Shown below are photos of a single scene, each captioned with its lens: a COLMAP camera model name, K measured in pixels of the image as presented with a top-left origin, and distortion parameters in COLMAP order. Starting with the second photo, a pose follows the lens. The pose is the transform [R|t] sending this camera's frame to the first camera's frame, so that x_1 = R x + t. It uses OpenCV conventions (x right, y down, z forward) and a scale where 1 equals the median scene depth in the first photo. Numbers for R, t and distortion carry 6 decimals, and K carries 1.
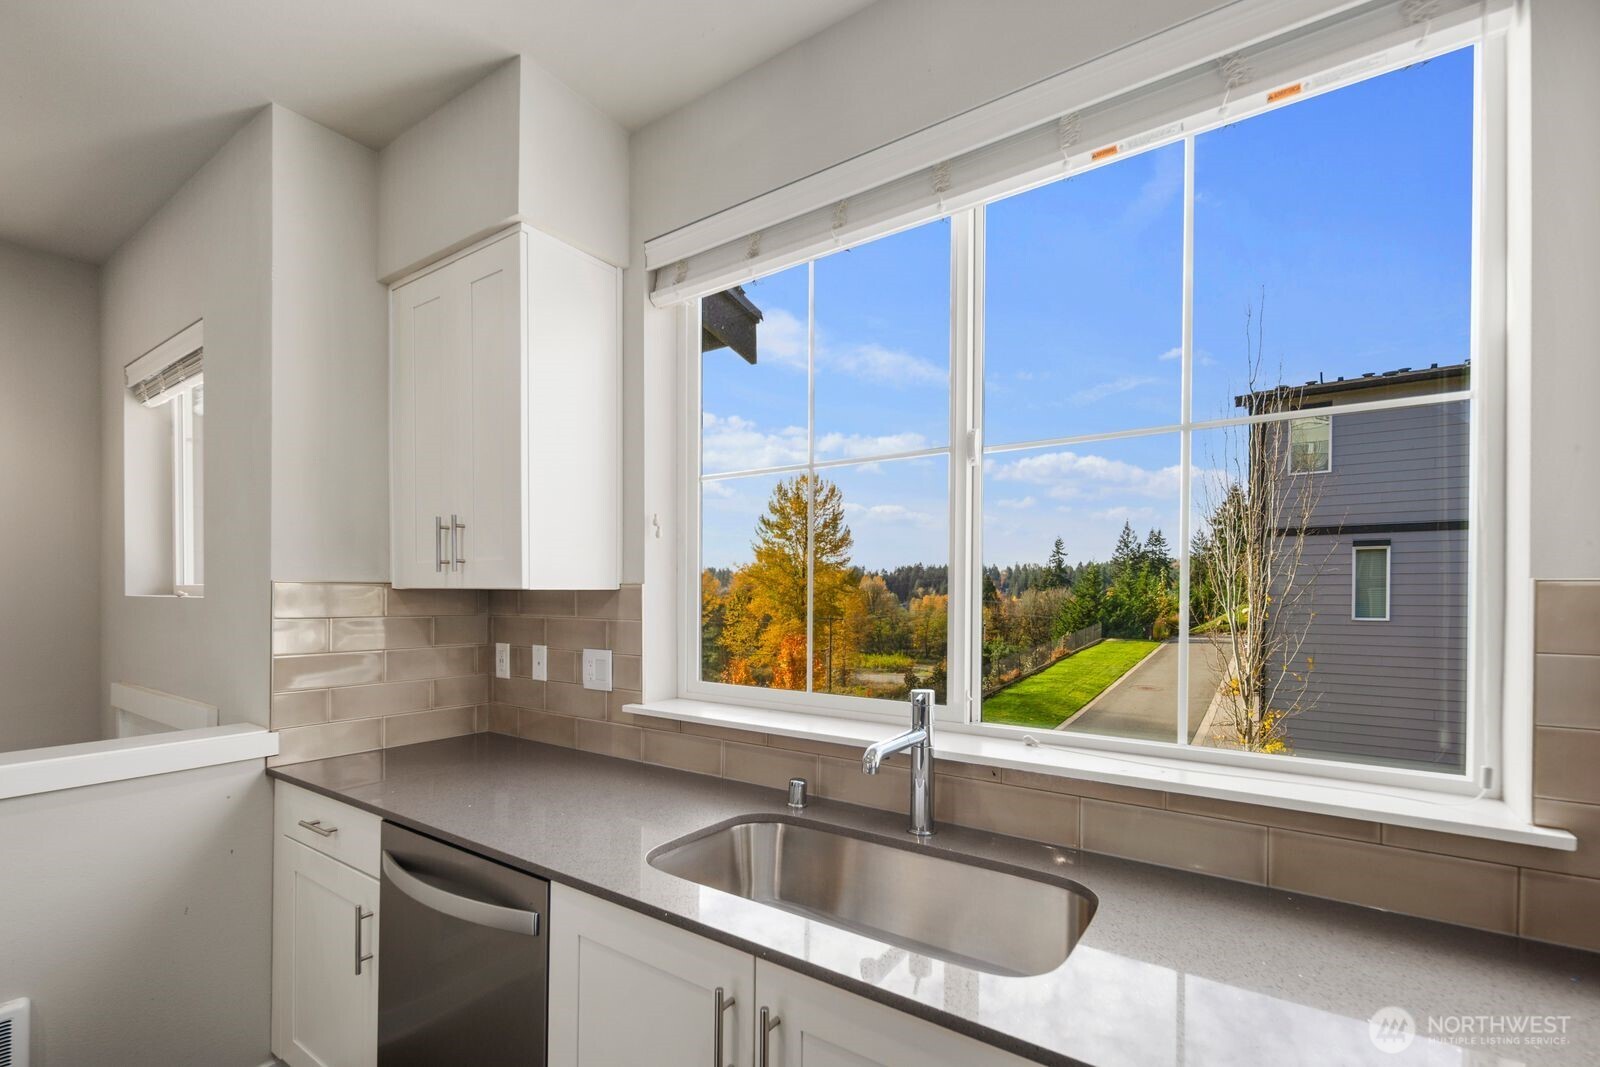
lens RADIAL K [[698.4, 0, 796.1], [0, 698.4, 604.2], [0, 0, 1]] dist [0.006244, -0.003560]
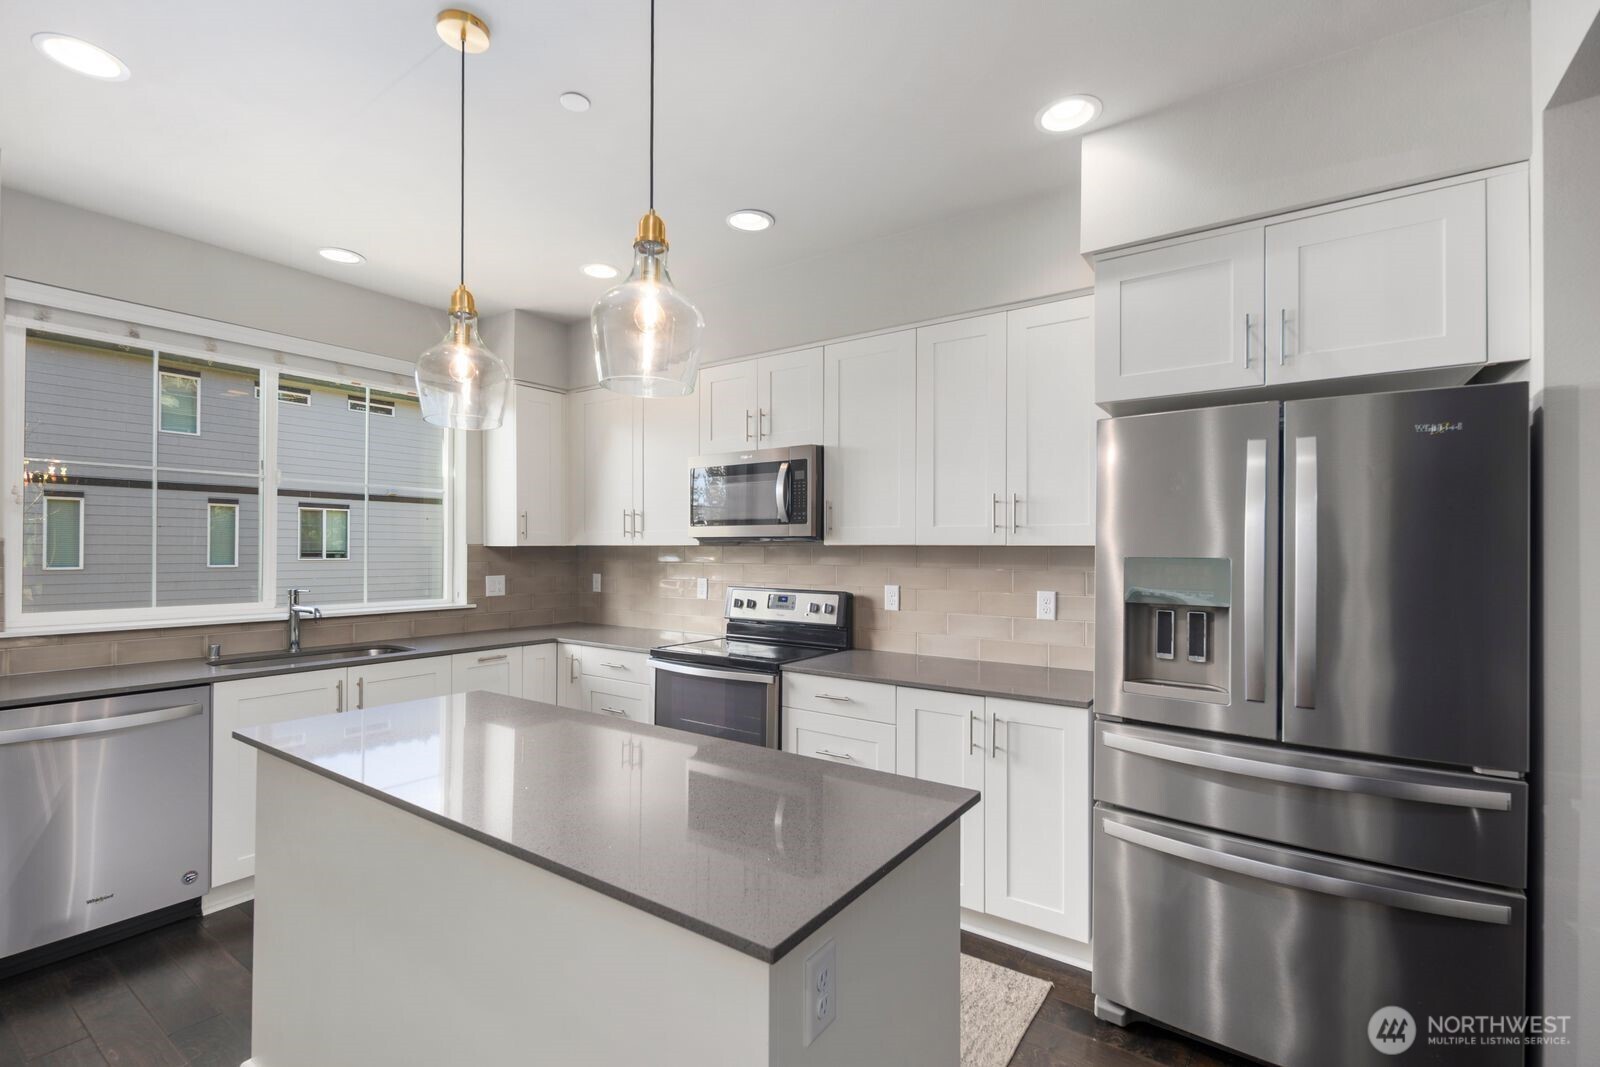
lens RADIAL K [[698.4, 0, 798.1], [0, 698.4, 548.4], [0, 0, 1]] dist [0.006244, -0.003560]
pose [[-0.001853, -0.000838, 0.999998, -1.399619], [0.008526, 0.999963, 0.000854, 0.000819], [-0.999962, 0.008528, -0.001845, -0.435421]]
